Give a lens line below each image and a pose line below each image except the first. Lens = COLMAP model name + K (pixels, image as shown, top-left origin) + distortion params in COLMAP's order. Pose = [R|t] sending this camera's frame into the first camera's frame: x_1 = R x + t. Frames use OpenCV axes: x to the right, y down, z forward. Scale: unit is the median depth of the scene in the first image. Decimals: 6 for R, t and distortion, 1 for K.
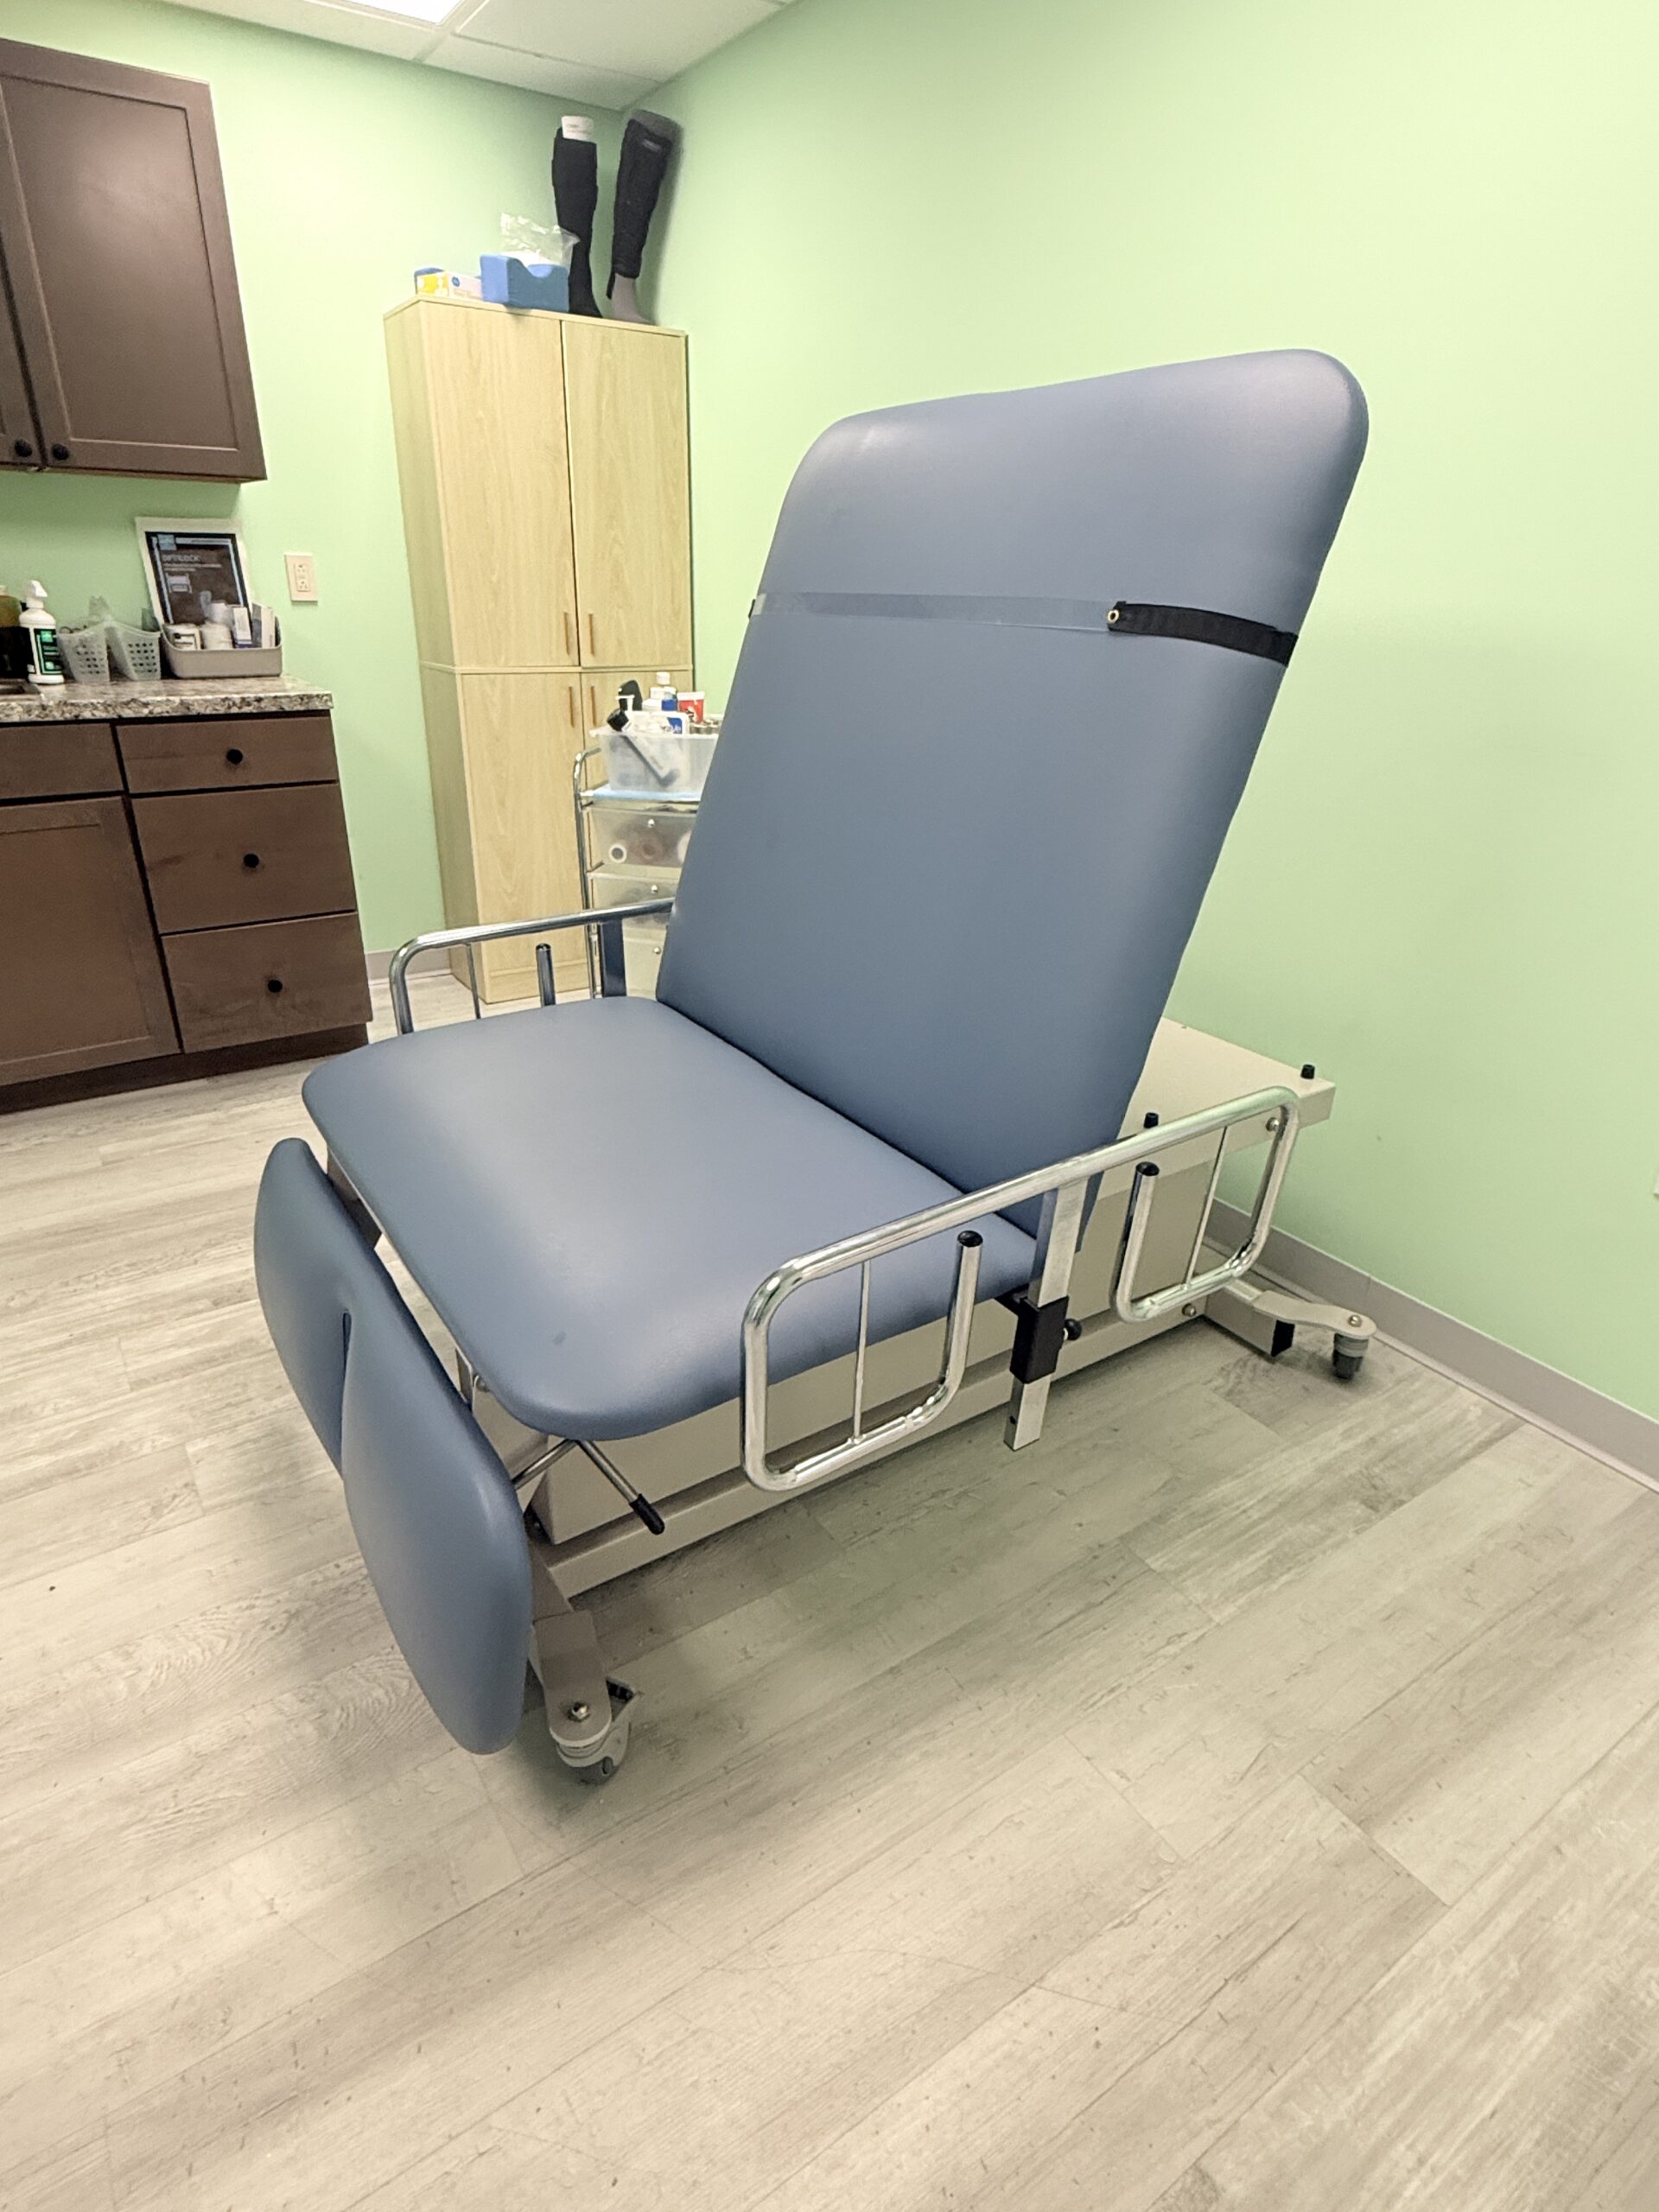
lens RADIAL K [[1218.4, 0, 829.5], [0, 1218.4, 1106.0], [0, 0, 1]] dist [-0.001524, 0.000853]
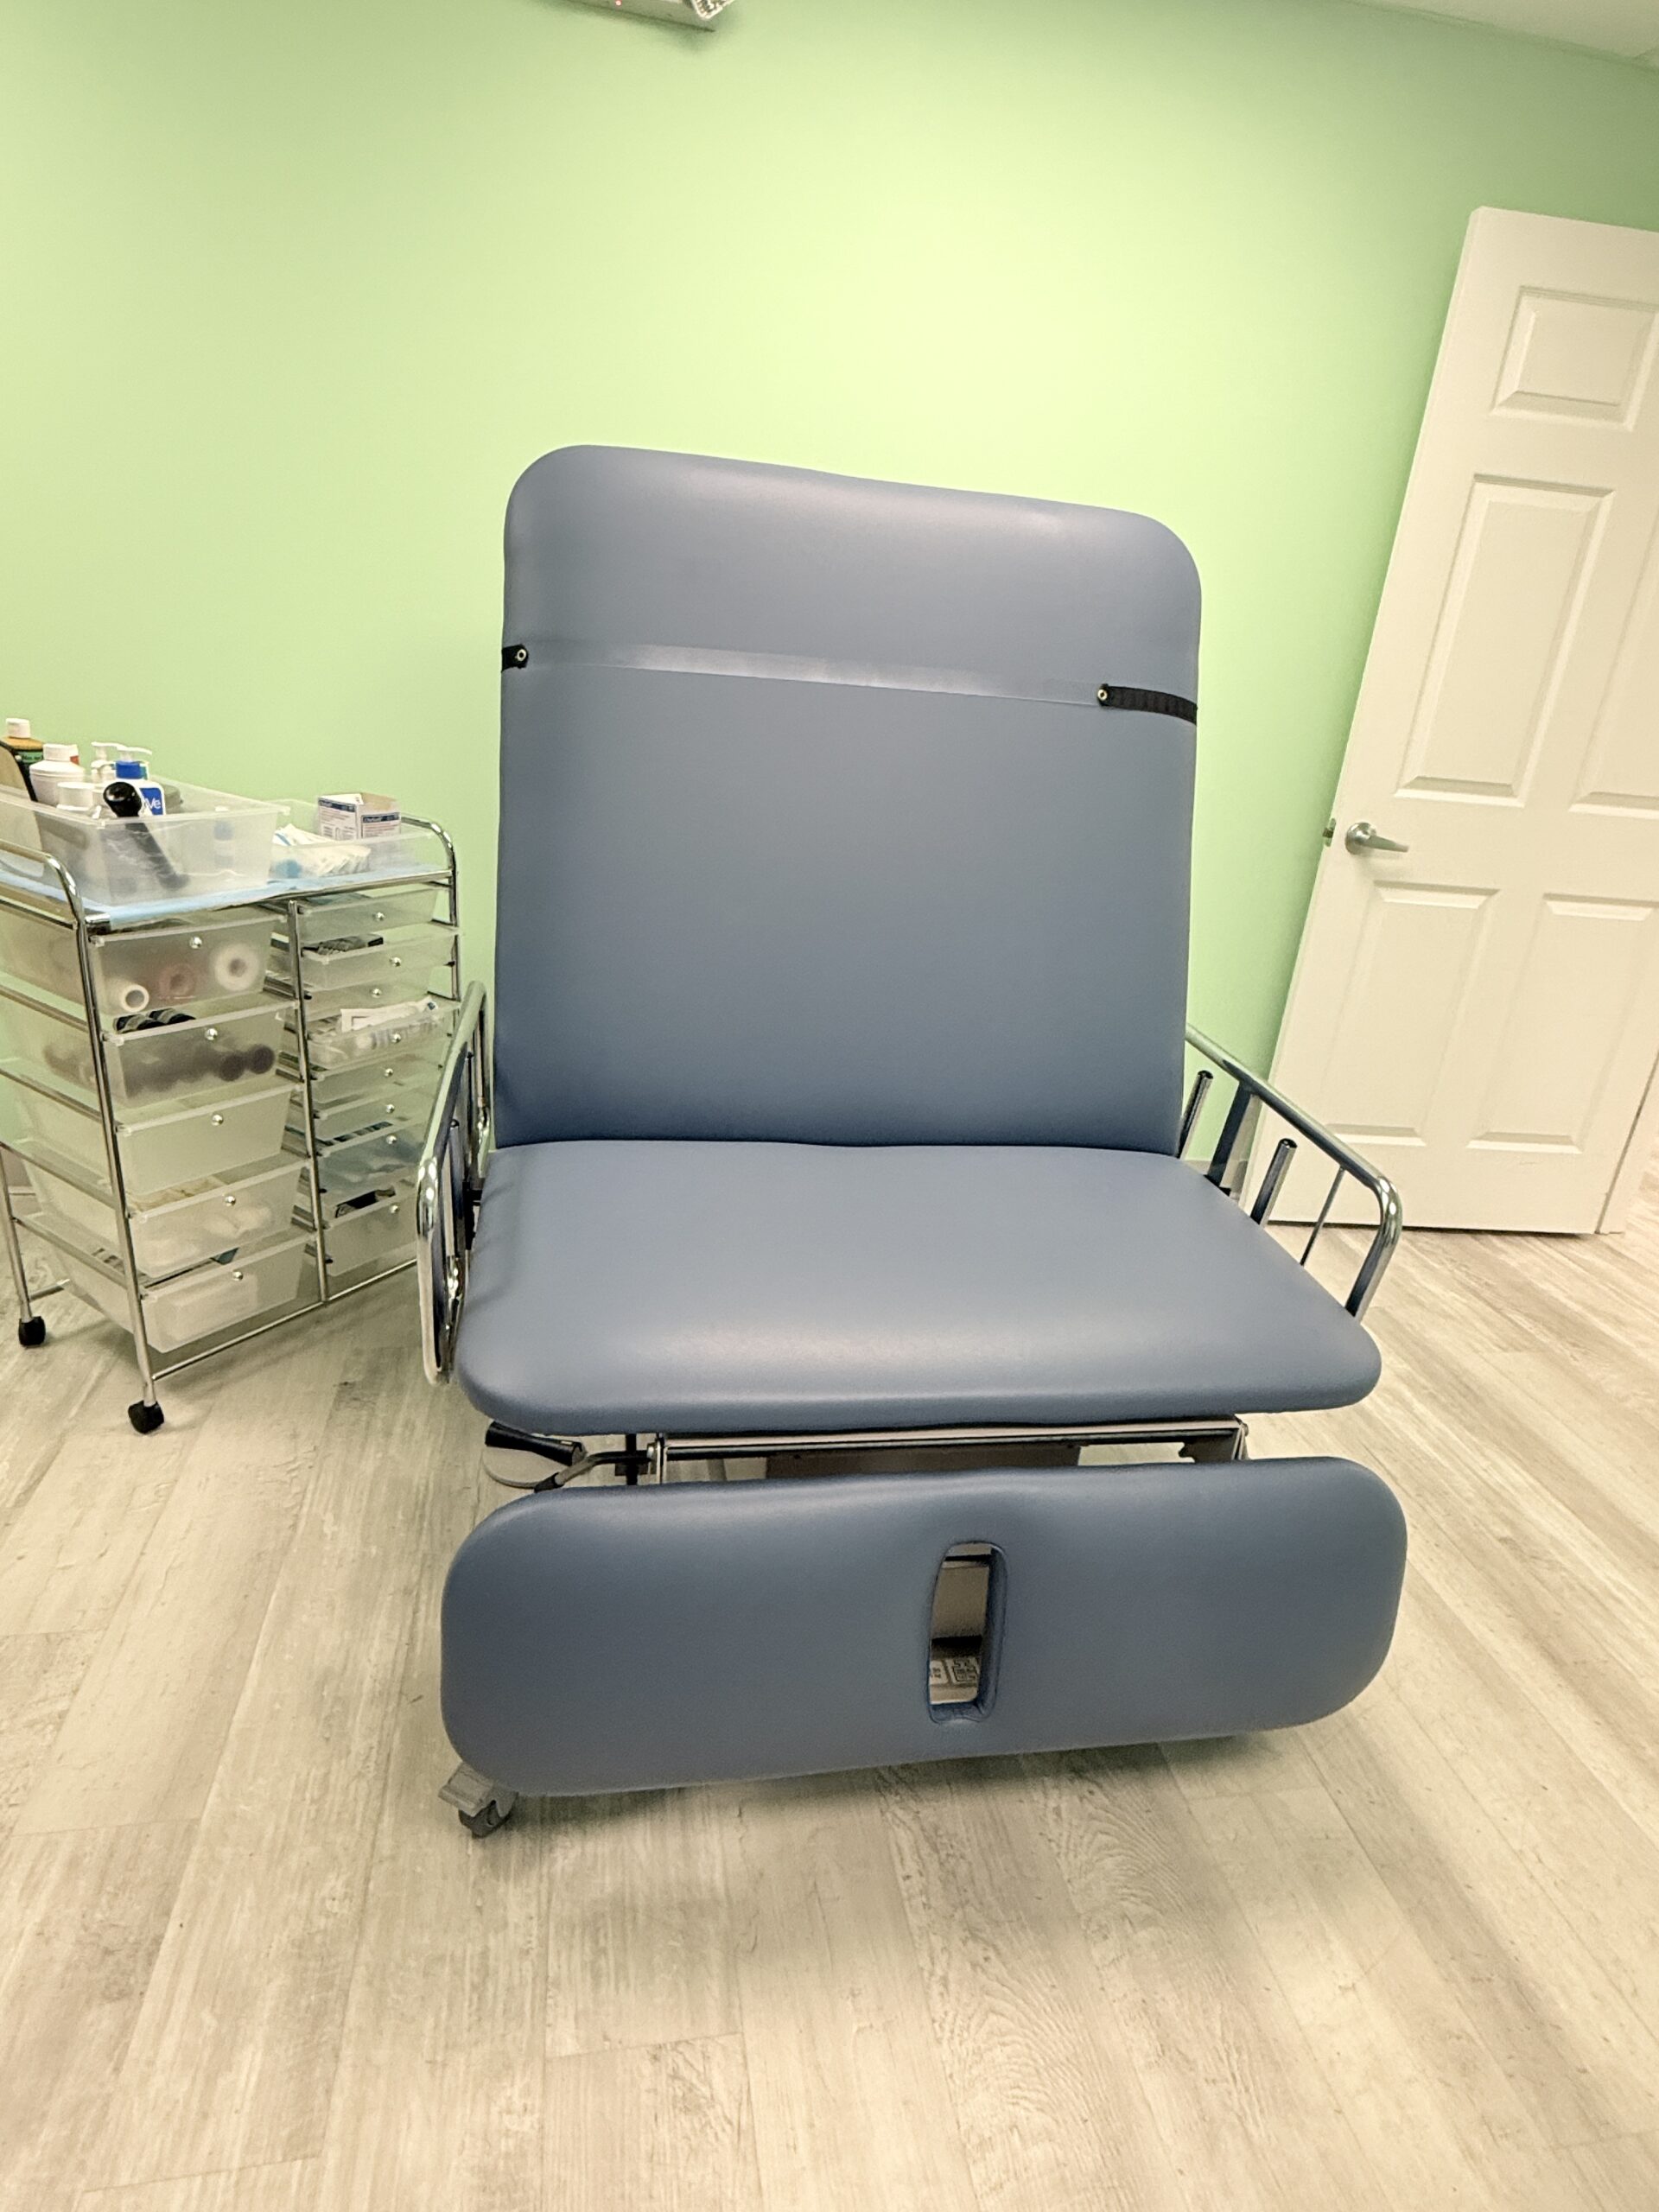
lens RADIAL K [[1218.4, 0, 829.5], [0, 1218.4, 1106.0], [0, 0, 1]] dist [-0.001524, 0.000853]
pose [[0.391729, -0.316701, 0.863857, -1.110787], [0.289952, 0.933545, 0.210766, -0.328962], [-0.873198, 0.167914, 0.457525, 0.683263]]
